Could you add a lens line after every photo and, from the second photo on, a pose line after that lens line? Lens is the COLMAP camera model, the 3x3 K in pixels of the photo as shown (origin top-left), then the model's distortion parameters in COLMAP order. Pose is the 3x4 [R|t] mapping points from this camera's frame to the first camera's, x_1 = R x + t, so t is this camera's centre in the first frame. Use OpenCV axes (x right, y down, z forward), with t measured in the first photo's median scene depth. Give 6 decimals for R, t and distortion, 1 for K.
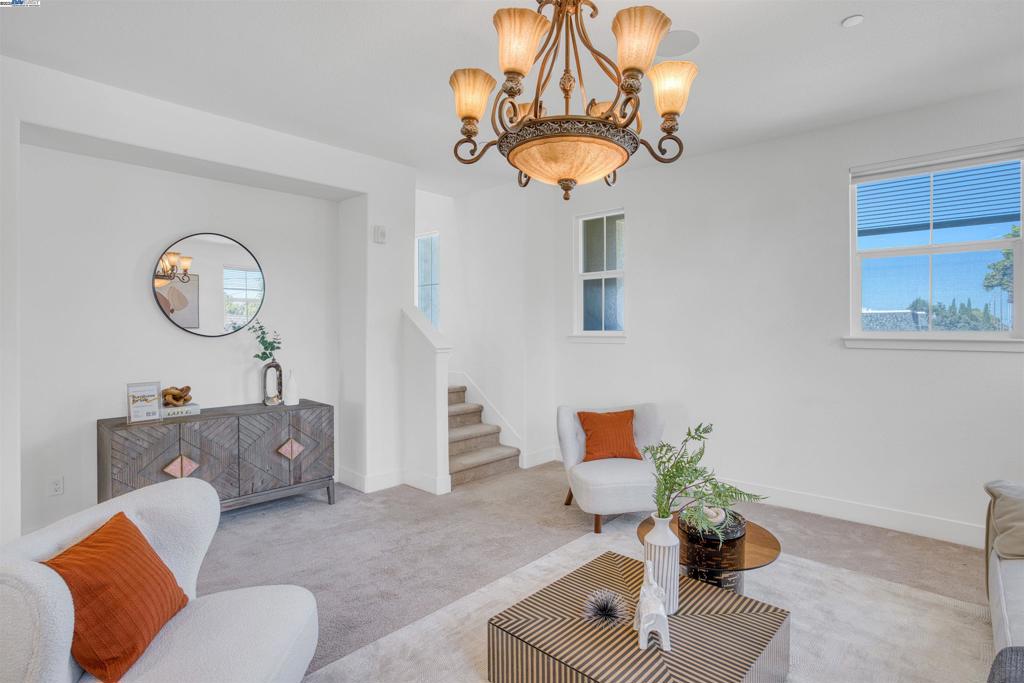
lens RADIAL K [[512.1, 0, 503.9], [0, 512.1, 323.9], [0, 0, 1]] dist [-0.058961, 0.021655]
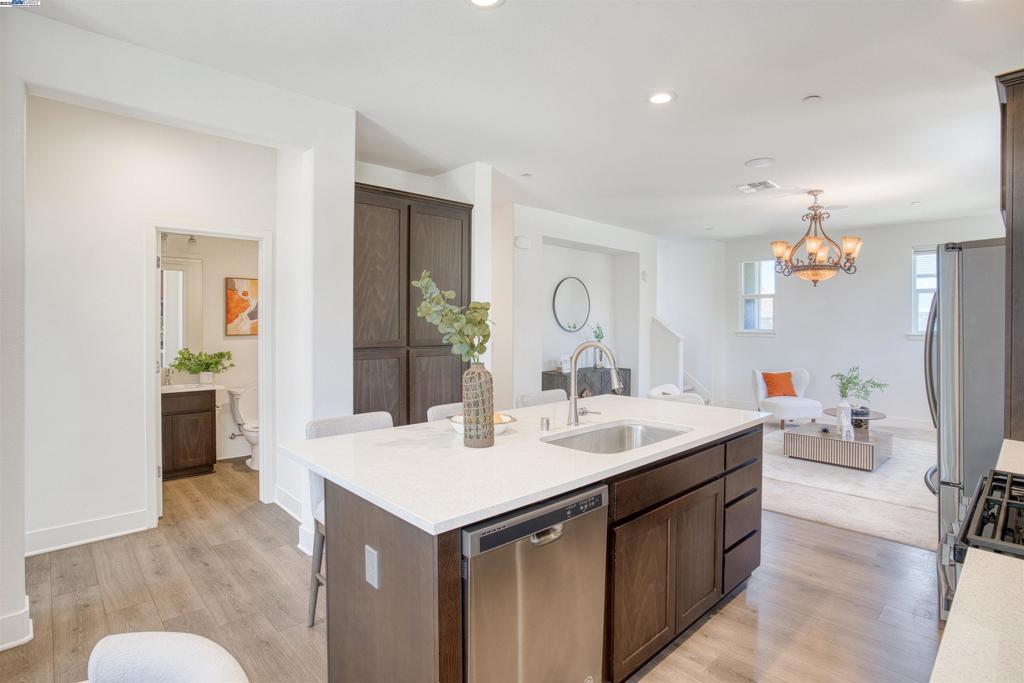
lens RADIAL K [[512.1, 0, 509.2], [0, 512.1, 324.7], [0, 0, 1]] dist [-0.058961, 0.021655]
pose [[0.998013, 0.005765, -0.062746, -0.694723], [-0.005089, 0.999927, 0.010915, -0.021798], [0.062804, -0.010574, 0.997970, -0.953548]]
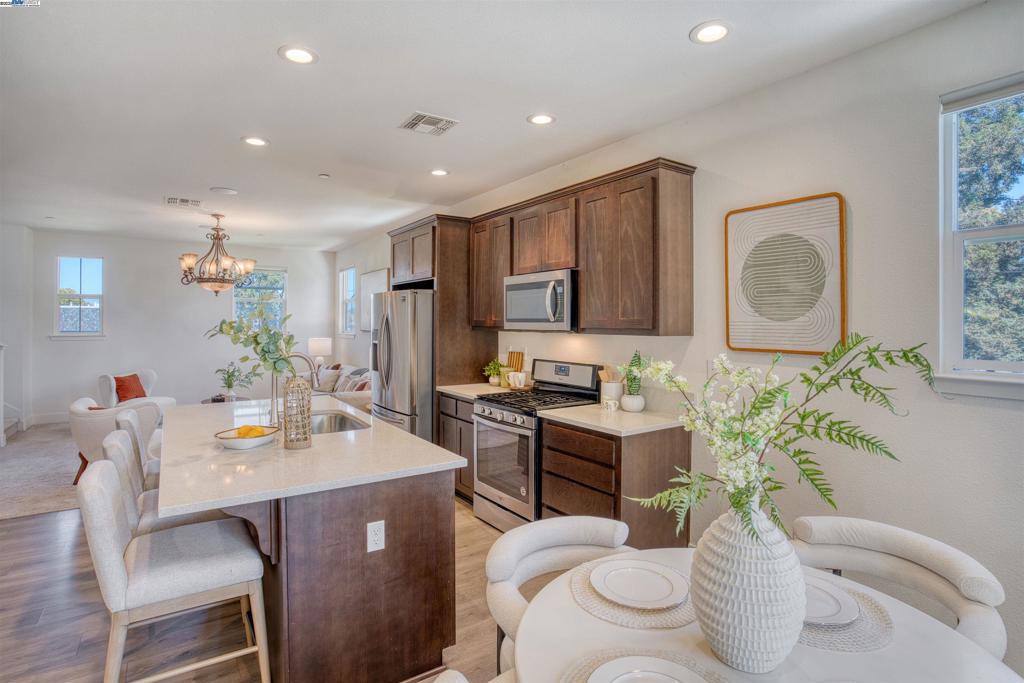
lens RADIAL K [[512.1, 0, 508.9], [0, 512.1, 315.7], [0, 0, 1]] dist [-0.058961, 0.021655]
pose [[0.210175, 0.014595, 0.977555, -1.328949], [-0.011092, 0.999860, -0.012544, -0.042774], [-0.977601, -0.008207, 0.210307, -0.787520]]
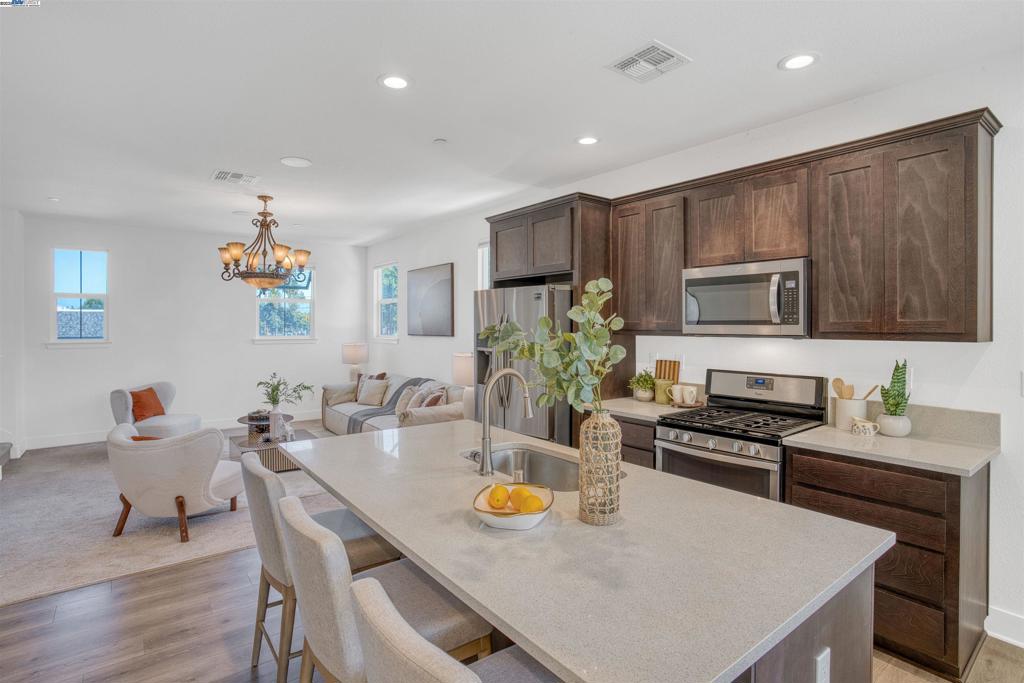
lens RADIAL K [[512.1, 0, 509.5], [0, 512.1, 324.5], [0, 0, 1]] dist [-0.058961, 0.021655]
pose [[0.153543, 0.000937, 0.988141, -1.180623], [-0.007073, 0.999975, 0.000151, -0.041168], [-0.988117, -0.007012, 0.153546, -0.382146]]
